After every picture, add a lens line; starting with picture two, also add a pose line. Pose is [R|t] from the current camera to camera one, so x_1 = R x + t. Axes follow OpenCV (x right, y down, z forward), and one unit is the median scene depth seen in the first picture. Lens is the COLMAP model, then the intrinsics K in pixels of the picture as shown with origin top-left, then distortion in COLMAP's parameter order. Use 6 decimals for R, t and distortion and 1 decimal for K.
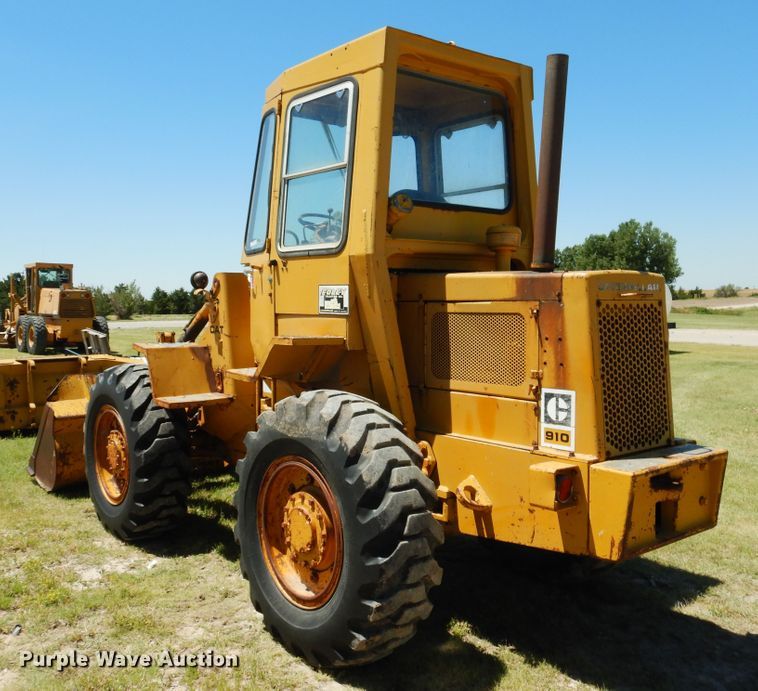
lens RADIAL K [[776.7, 0, 379.0], [0, 776.7, 345.5], [0, 0, 1]] dist [-0.002158, -0.003739]
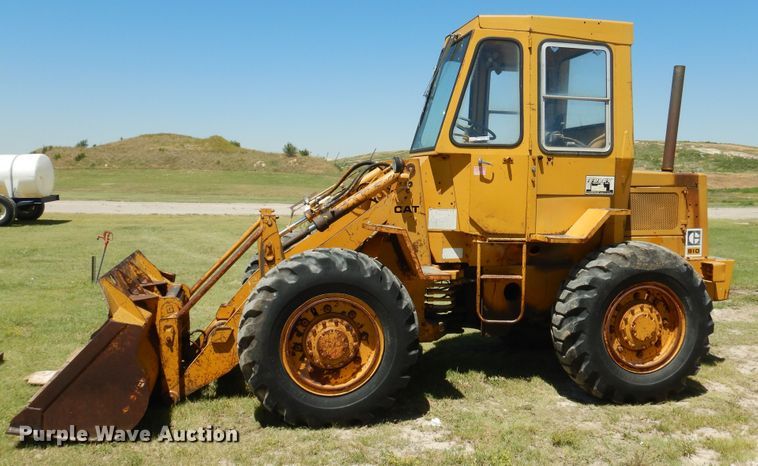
lens RADIAL K [[642.8, 0, 410.5], [0, 642.8, 236.0], [0, 0, 1]] dist [0.005407, 0.002335]
pose [[0.422738, -0.073293, 0.903283, -1.486590], [0.040585, 0.997255, 0.061925, -0.056088], [-0.905343, 0.010481, 0.424553, 0.847971]]
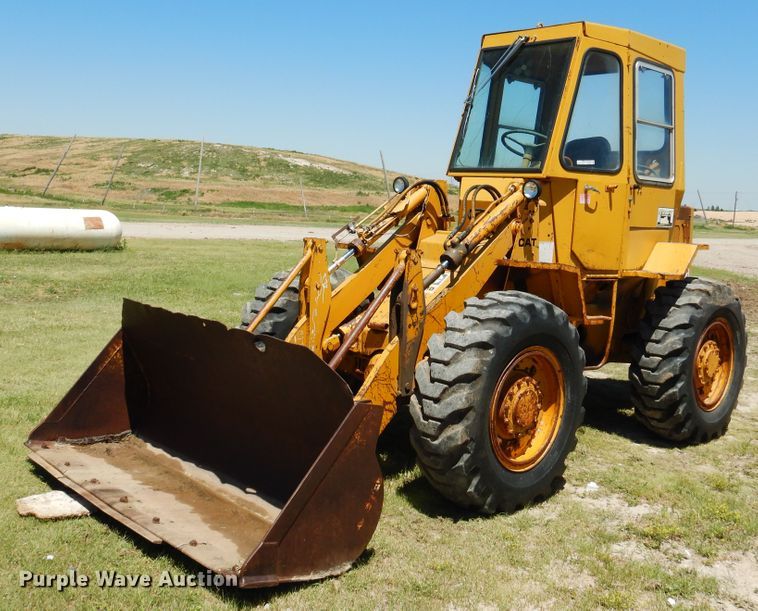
lens RADIAL K [[810.7, 0, 358.1], [0, 810.7, 280.3], [0, 0, 1]] dist [0.009349, 0.008499]
pose [[-0.070425, -0.098704, 0.992622, -1.669354], [0.008277, 0.995000, 0.099528, -0.105703], [-0.997483, 0.015225, -0.069256, 1.803618]]
